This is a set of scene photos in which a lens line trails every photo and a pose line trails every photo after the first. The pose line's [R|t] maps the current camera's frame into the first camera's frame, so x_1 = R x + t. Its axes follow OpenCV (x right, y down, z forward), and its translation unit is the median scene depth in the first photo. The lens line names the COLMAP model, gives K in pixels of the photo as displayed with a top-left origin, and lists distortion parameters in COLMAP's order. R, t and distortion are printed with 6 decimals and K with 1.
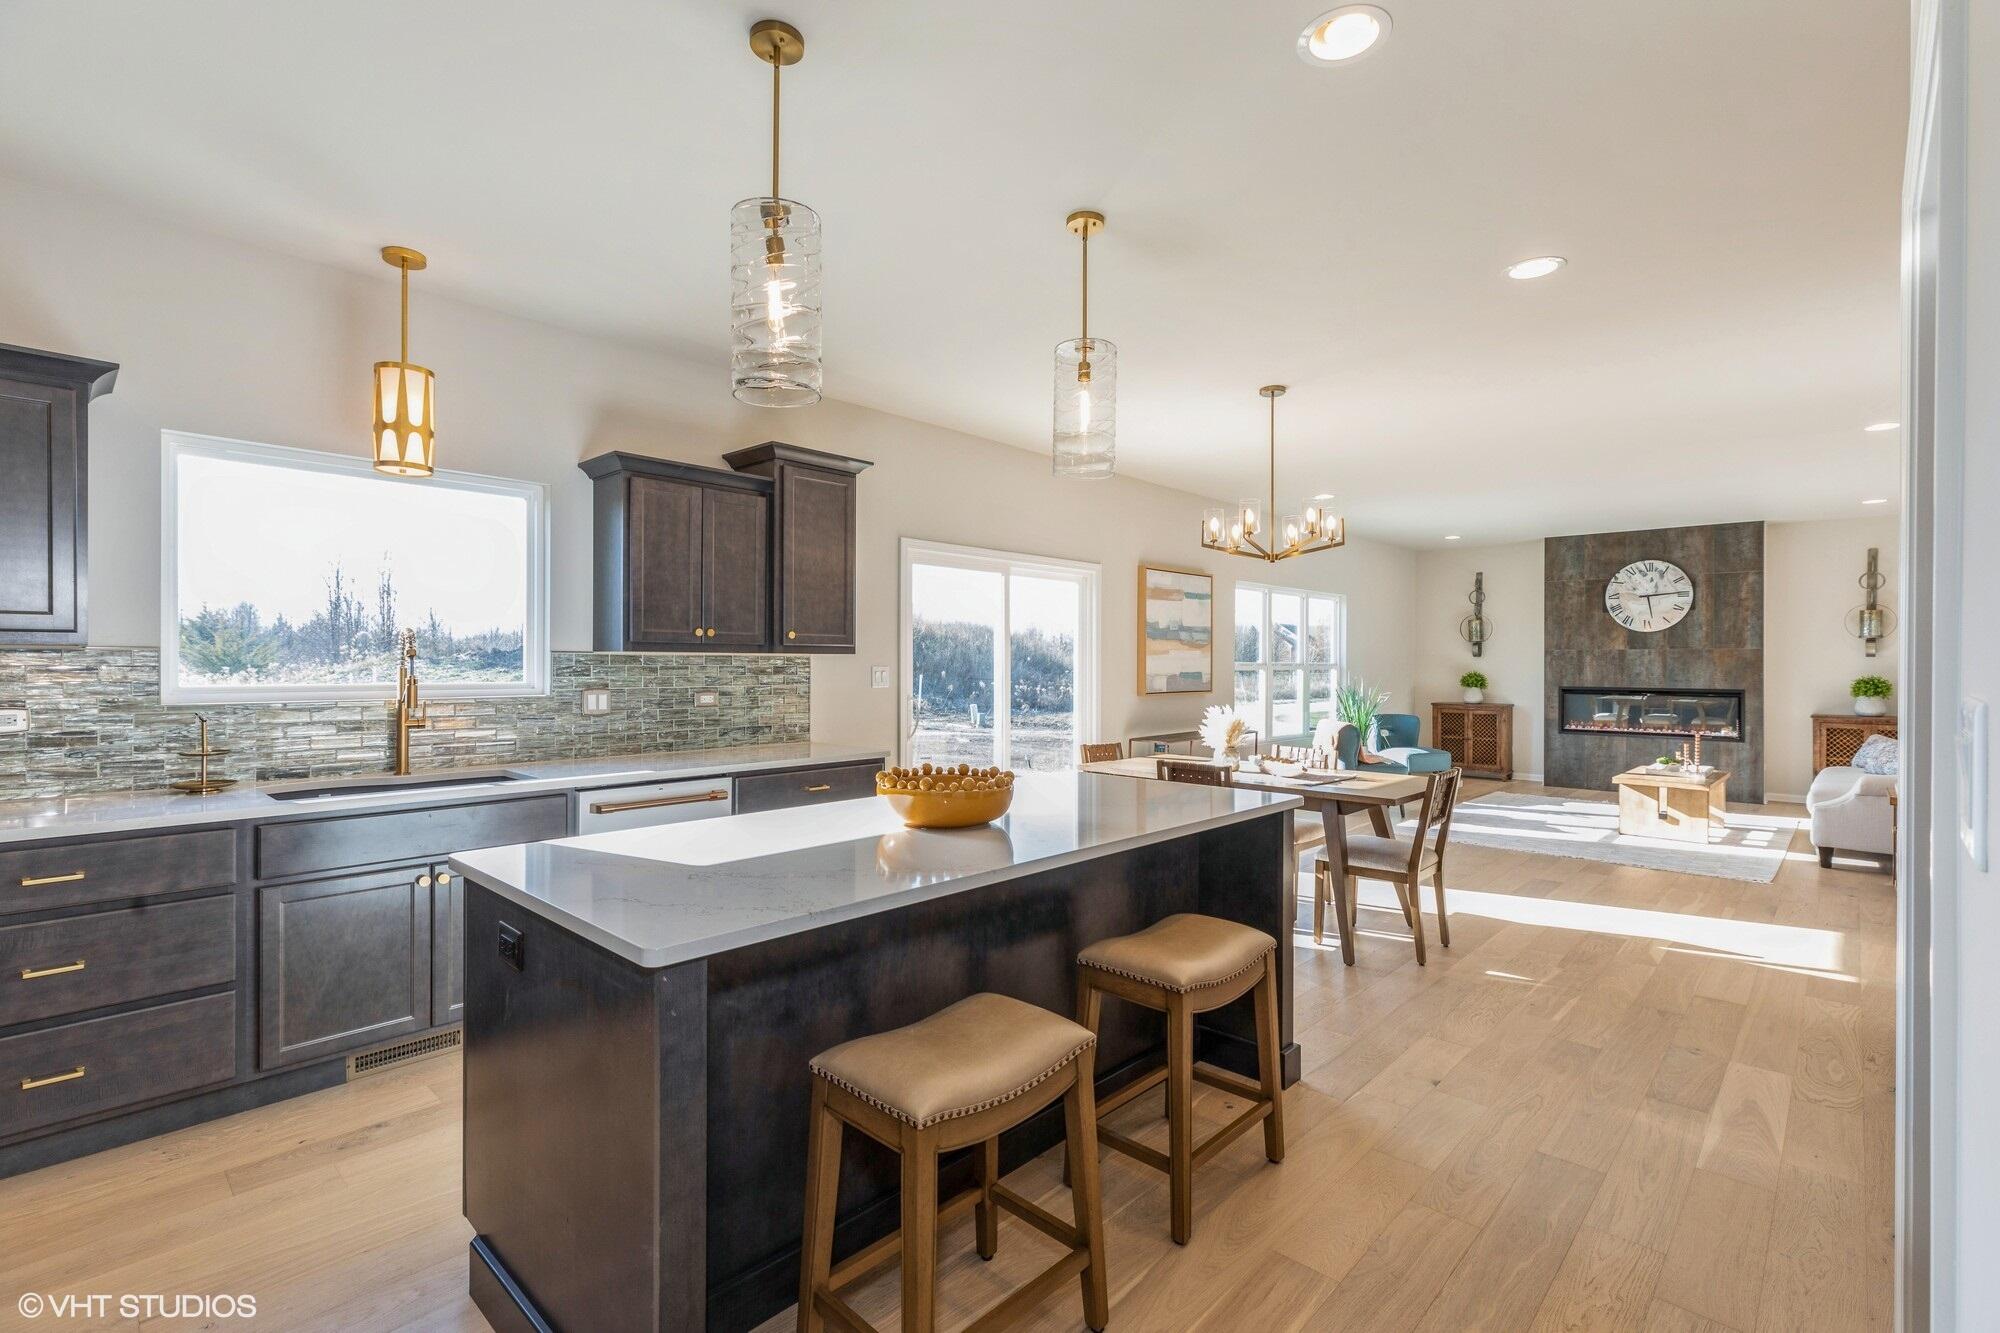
lens RADIAL K [[895.1, 0, 1017.2], [0, 895.1, 666.8], [0, 0, 1]] dist [0.007147, -0.000225]
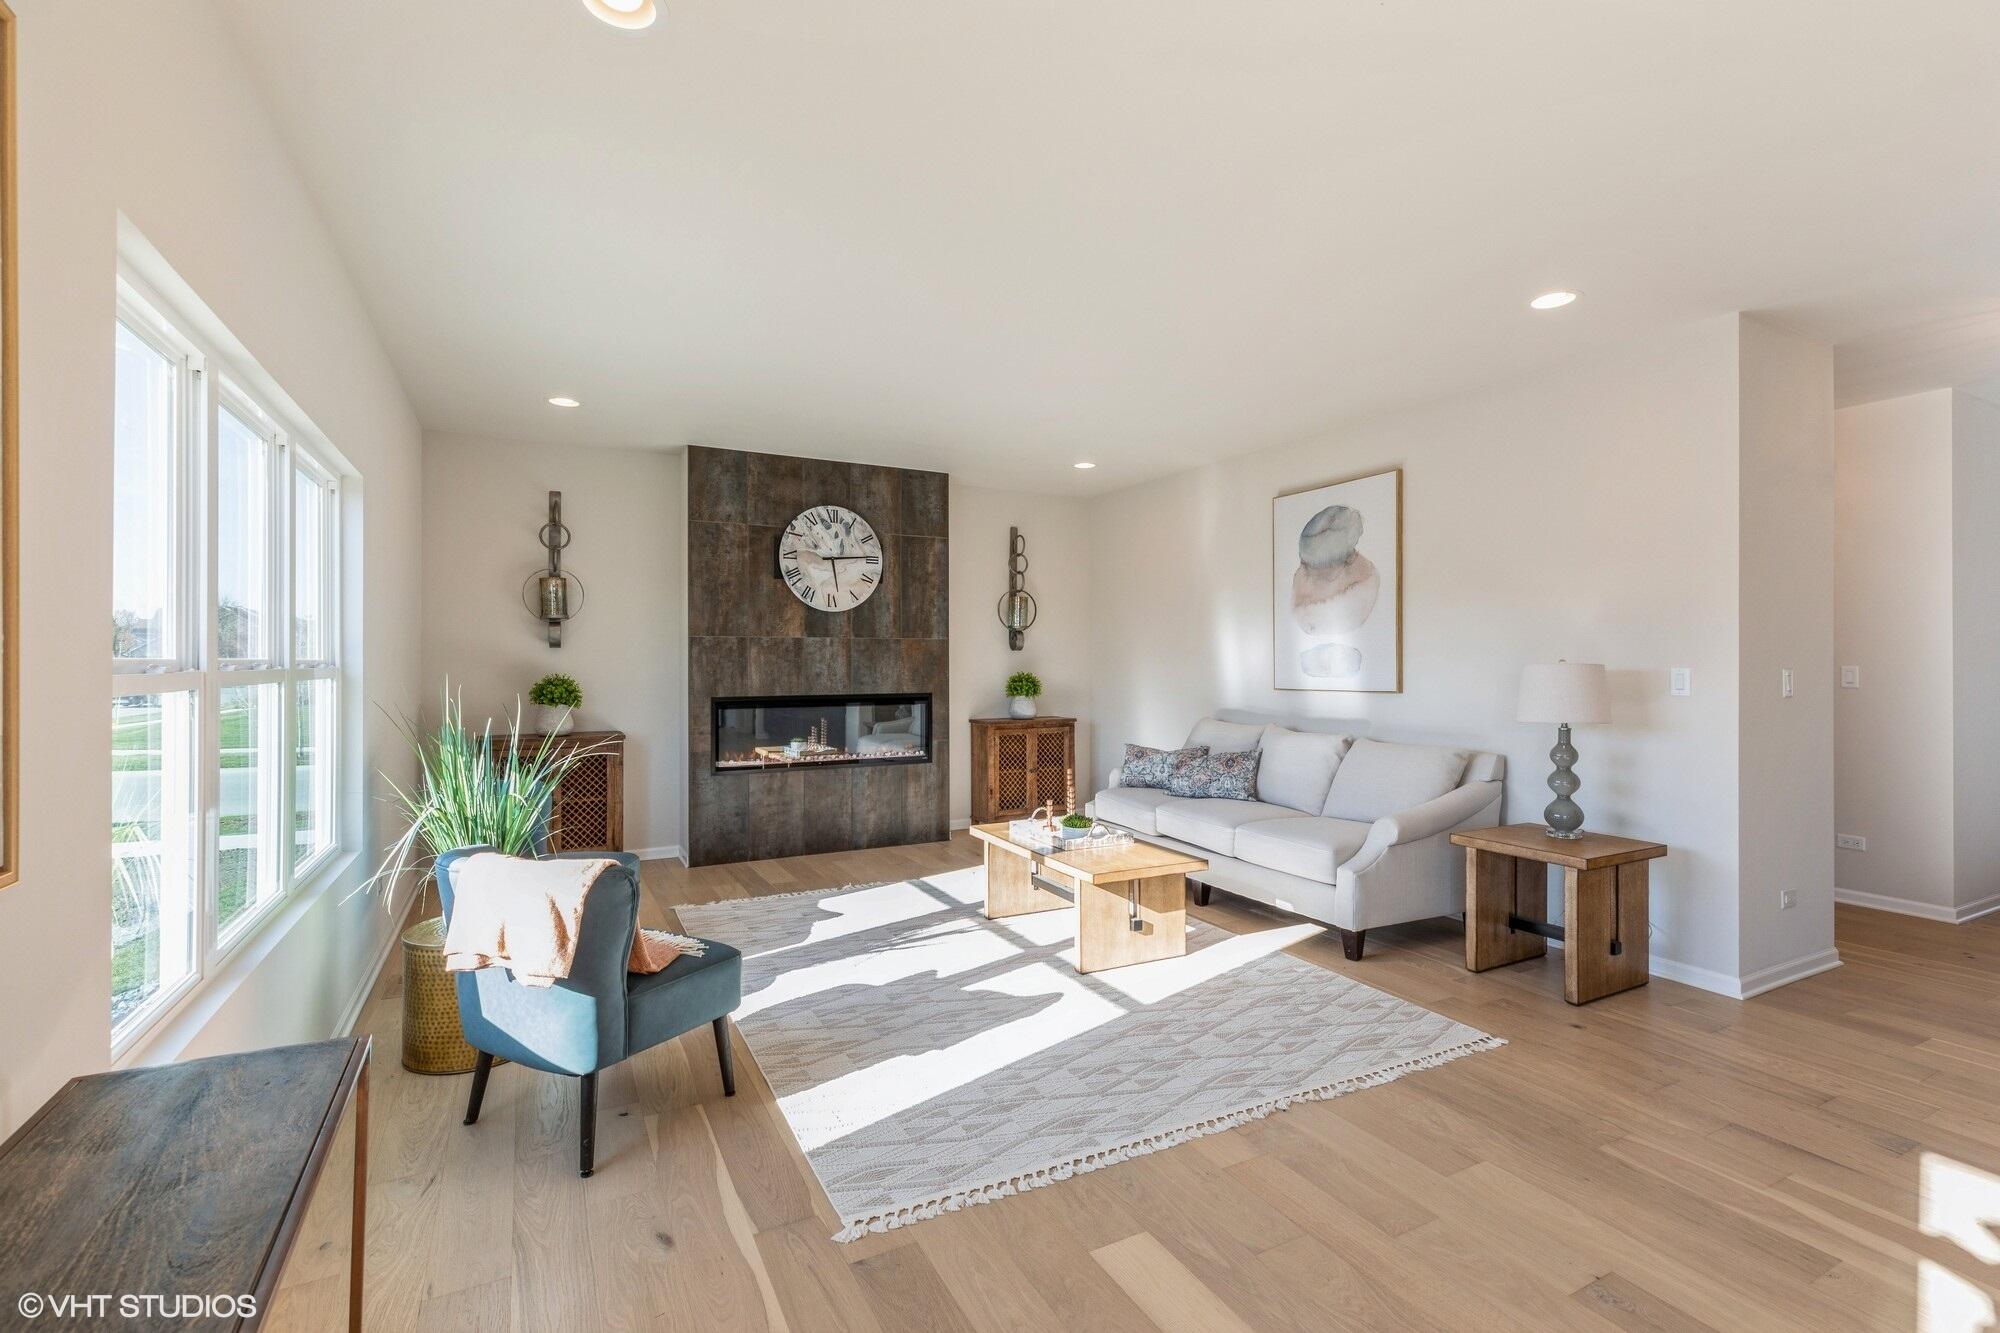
lens RADIAL K [[895.1, 0, 1000.4], [0, 895.1, 662.6], [0, 0, 1]] dist [0.007147, -0.000225]
pose [[0.339985, -0.006507, 0.940408, 0.111461], [0.006943, 0.999966, 0.004409, -0.002838], [-0.940405, 0.005031, 0.340019, 0.642458]]
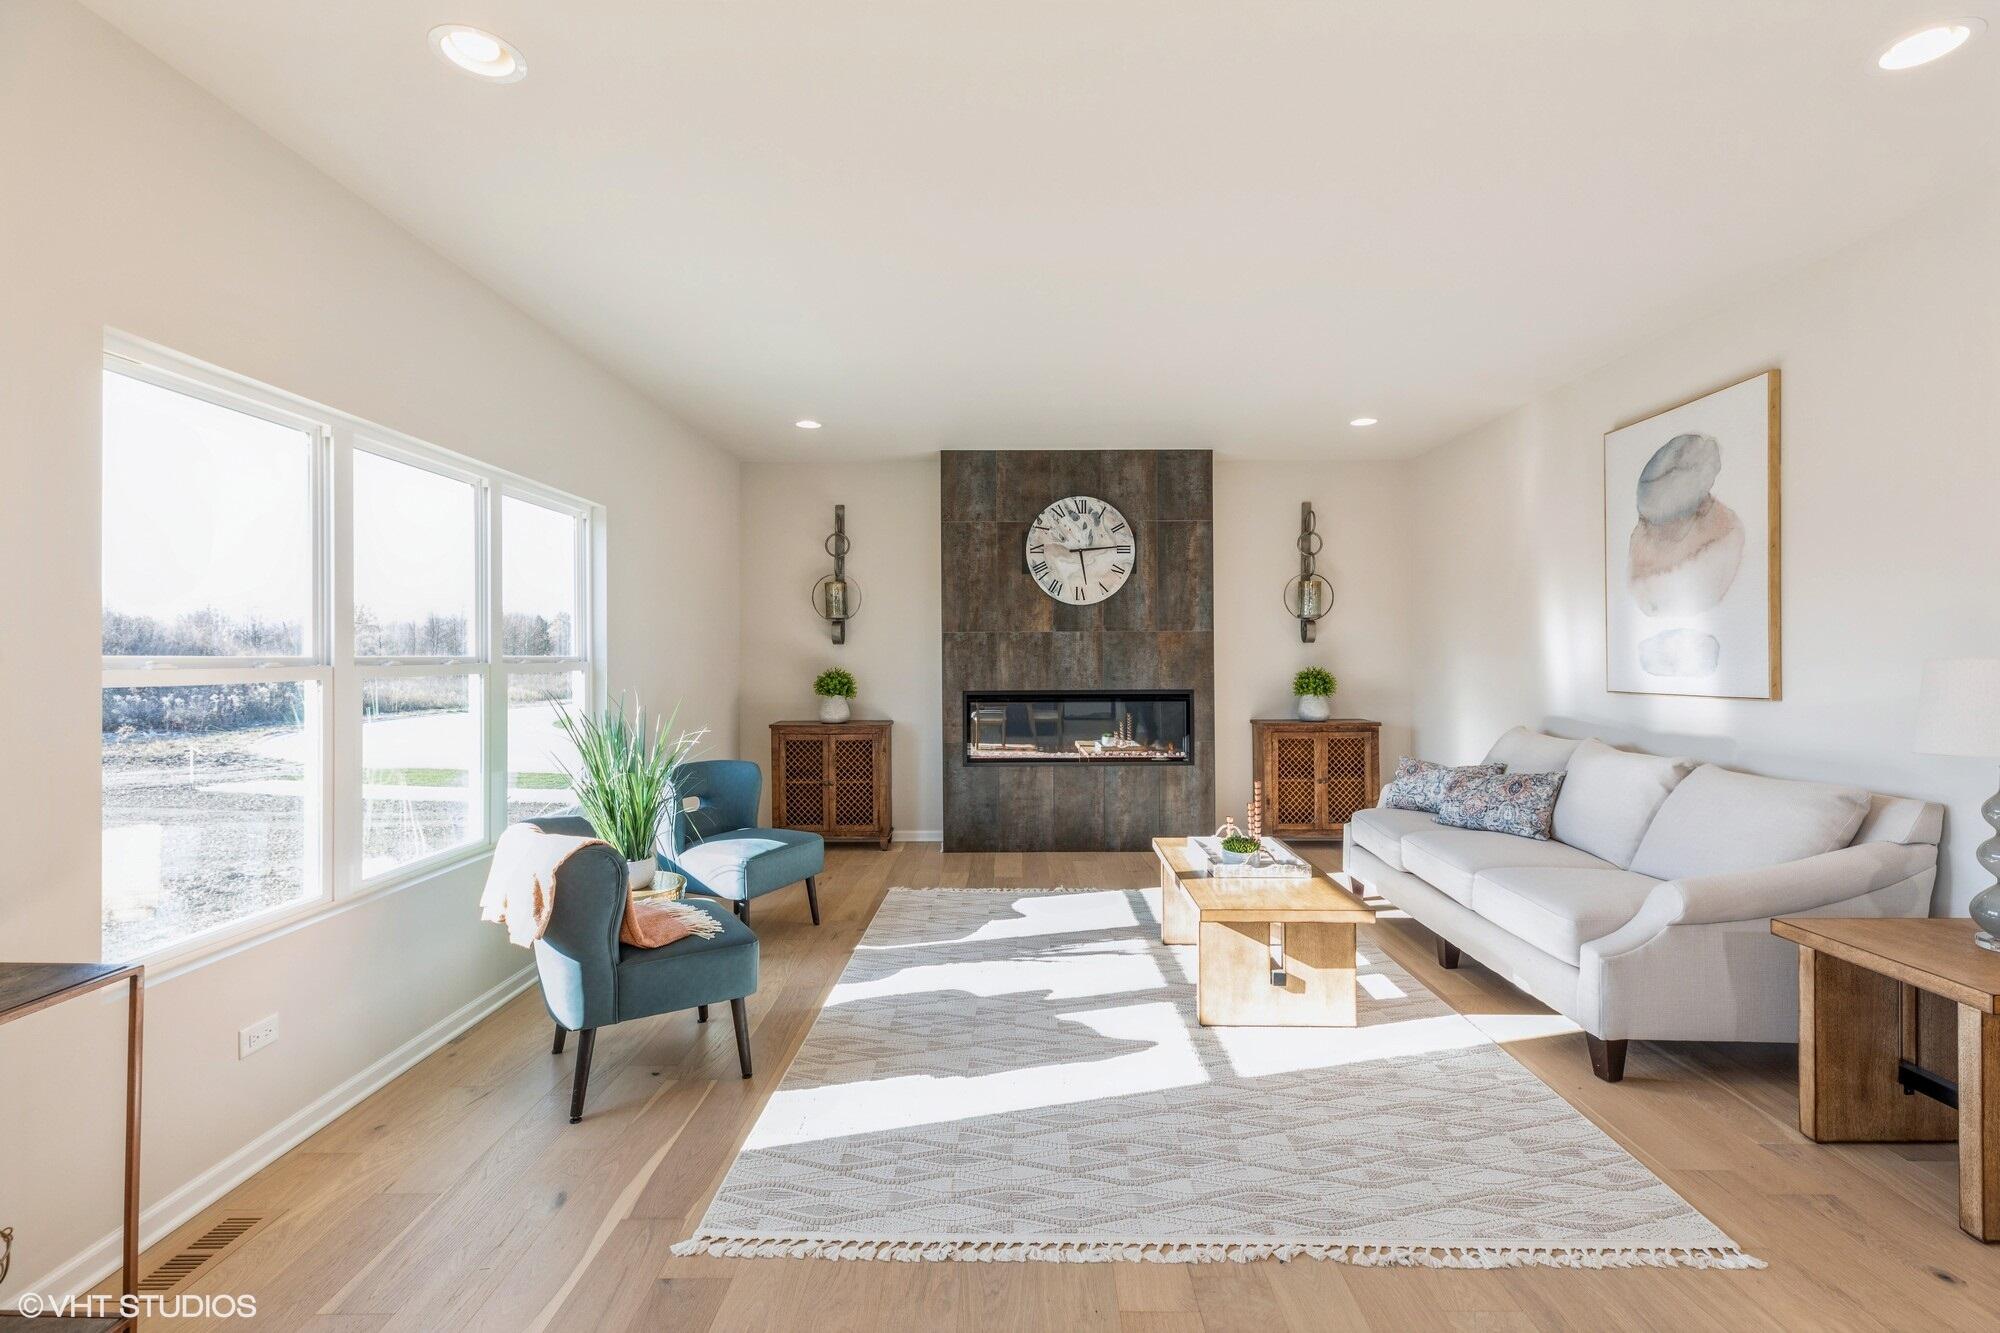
lens RADIAL K [[895.1, 0, 1007.0], [0, 895.1, 653.5], [0, 0, 1]] dist [0.007147, -0.000225]
pose [[0.741542, -0.005741, 0.670882, 0.218945], [0.010743, 0.999937, -0.003318, -0.001743], [-0.670821, 0.009668, 0.741556, 0.541764]]
